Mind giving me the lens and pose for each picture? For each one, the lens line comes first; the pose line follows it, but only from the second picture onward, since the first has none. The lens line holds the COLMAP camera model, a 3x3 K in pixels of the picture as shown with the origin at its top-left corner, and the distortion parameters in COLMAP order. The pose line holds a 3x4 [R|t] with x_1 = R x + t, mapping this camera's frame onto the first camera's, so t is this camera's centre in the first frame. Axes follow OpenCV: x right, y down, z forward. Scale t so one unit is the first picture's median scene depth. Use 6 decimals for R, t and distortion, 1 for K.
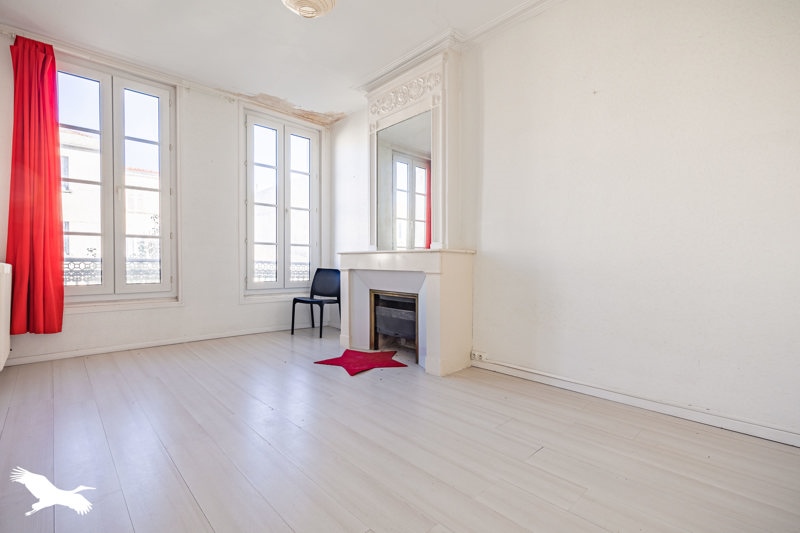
lens RADIAL K [[359.4, 0, 400.5], [0, 359.4, 267.6], [0, 0, 1]] dist [0.001038, 0.000053]
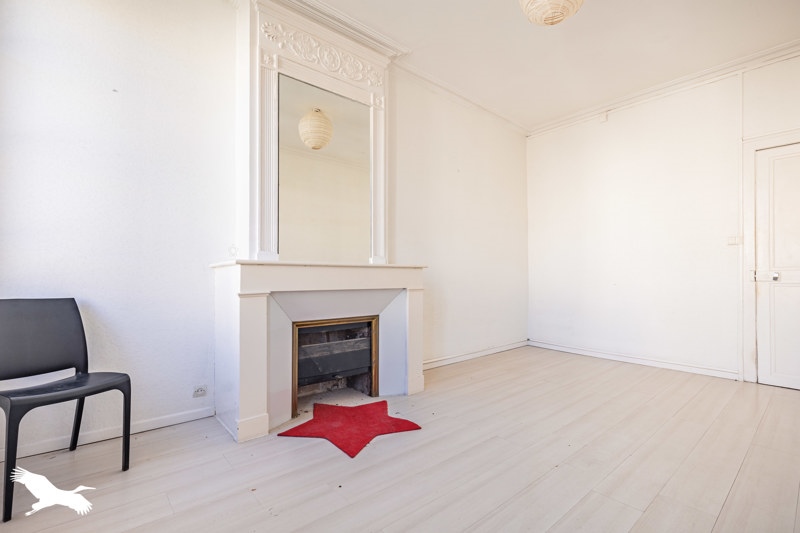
lens RADIAL K [[359.4, 0, 400.5], [0, 359.4, 270.1], [0, 0, 1]] dist [0.001038, 0.000053]
pose [[0.054030, 0.007097, 0.998514, -0.762007], [0.007029, 0.999947, -0.007488, -0.026212], [-0.998515, 0.007423, 0.053978, 0.841038]]
